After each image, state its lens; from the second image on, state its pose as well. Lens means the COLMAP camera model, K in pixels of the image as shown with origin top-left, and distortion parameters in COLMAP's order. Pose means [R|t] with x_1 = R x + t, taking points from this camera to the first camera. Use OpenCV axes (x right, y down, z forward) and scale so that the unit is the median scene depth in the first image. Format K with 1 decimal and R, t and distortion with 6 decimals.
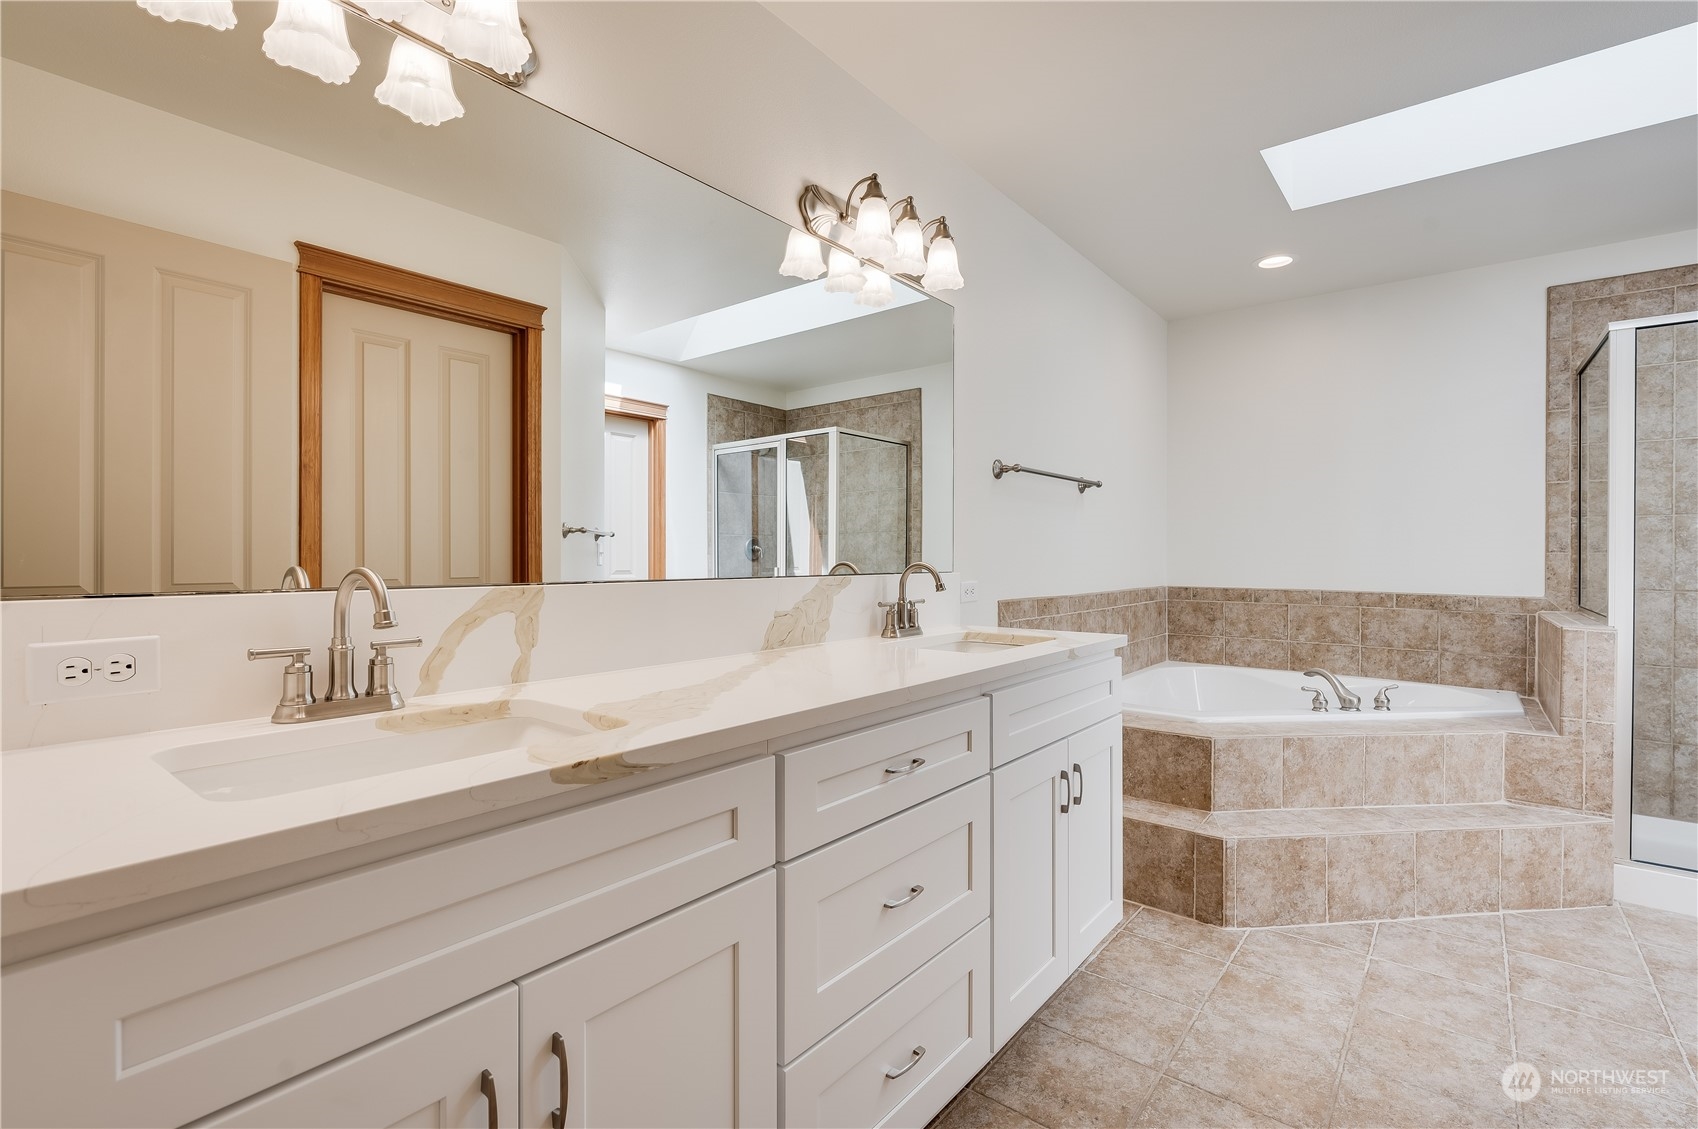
lens RADIAL K [[776.5, 0, 852.1], [0, 776.5, 557.0], [0, 0, 1]] dist [-0.001990, -0.000257]
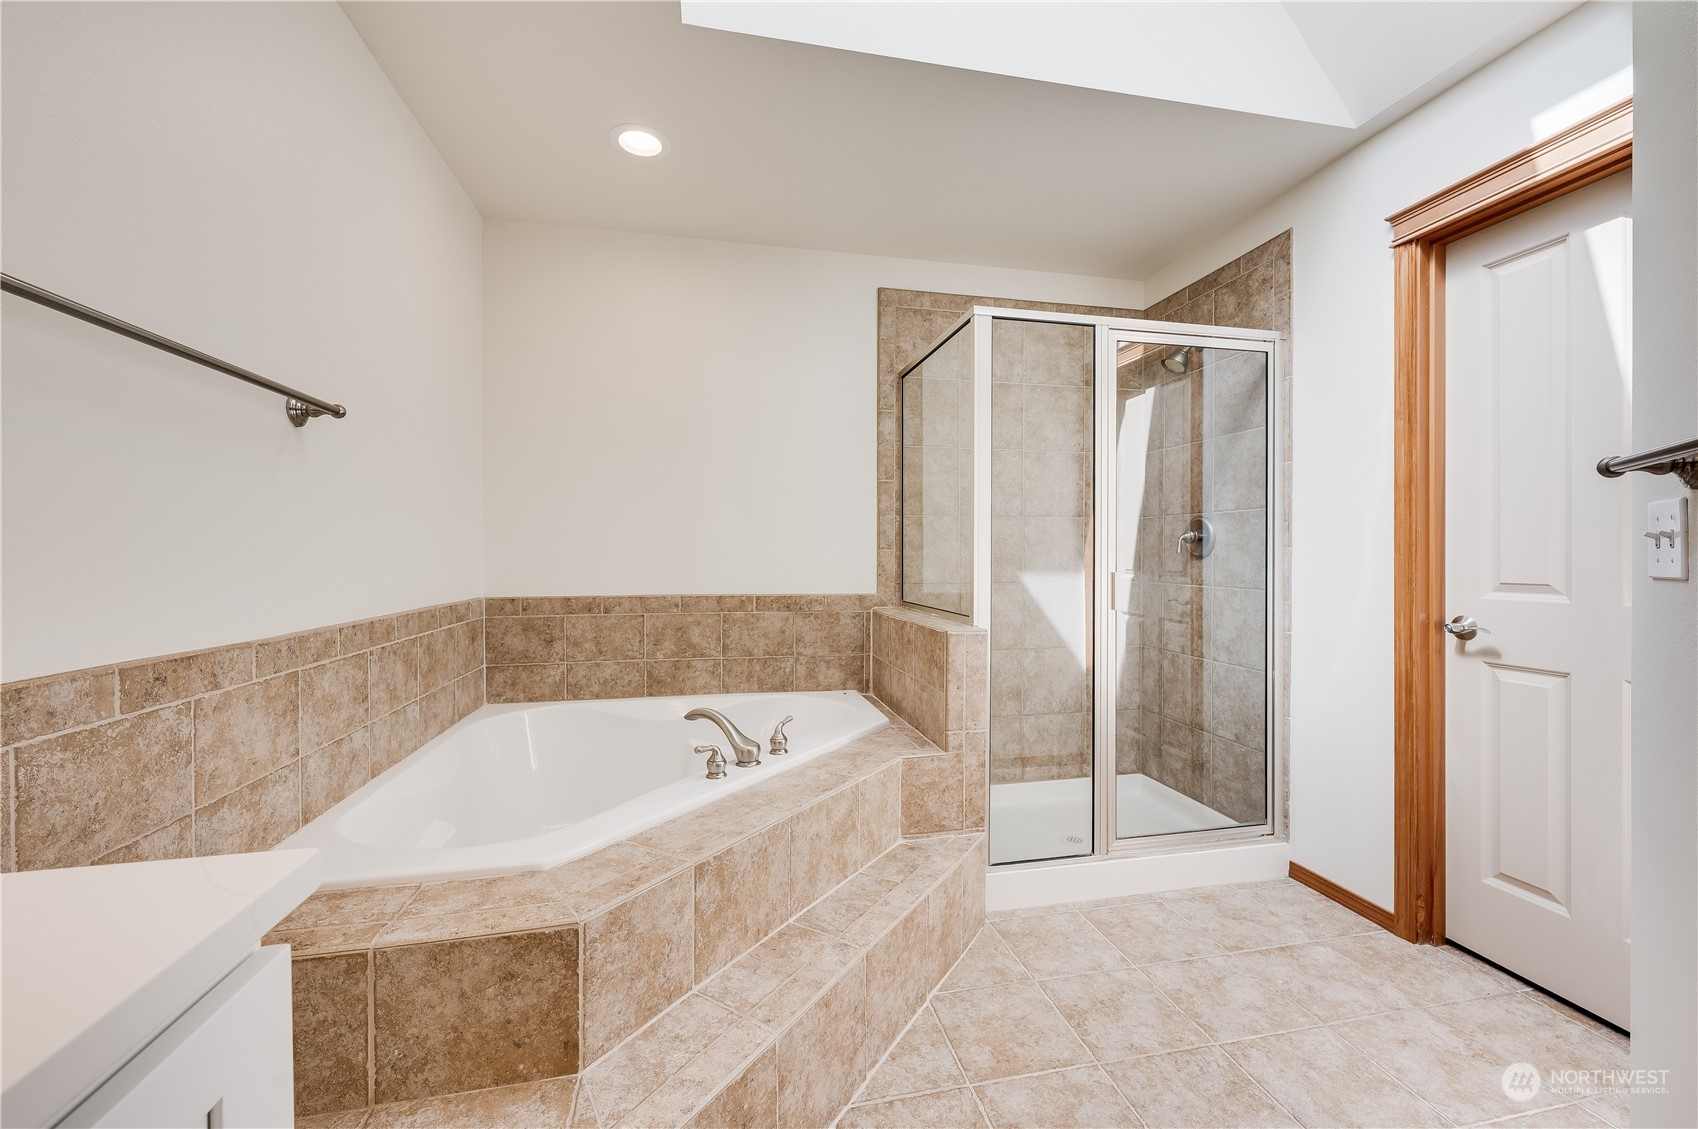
lens RADIAL K [[677.7, 0, 850.8], [0, 677.7, 555.8], [0, 0, 1]] dist [0.000576, -0.000130]
pose [[0.638100, -0.005238, 0.769936, 0.189938], [0.004955, 0.999984, 0.002696, 0.000049], [-0.769937, 0.002095, 0.638116, 0.461862]]
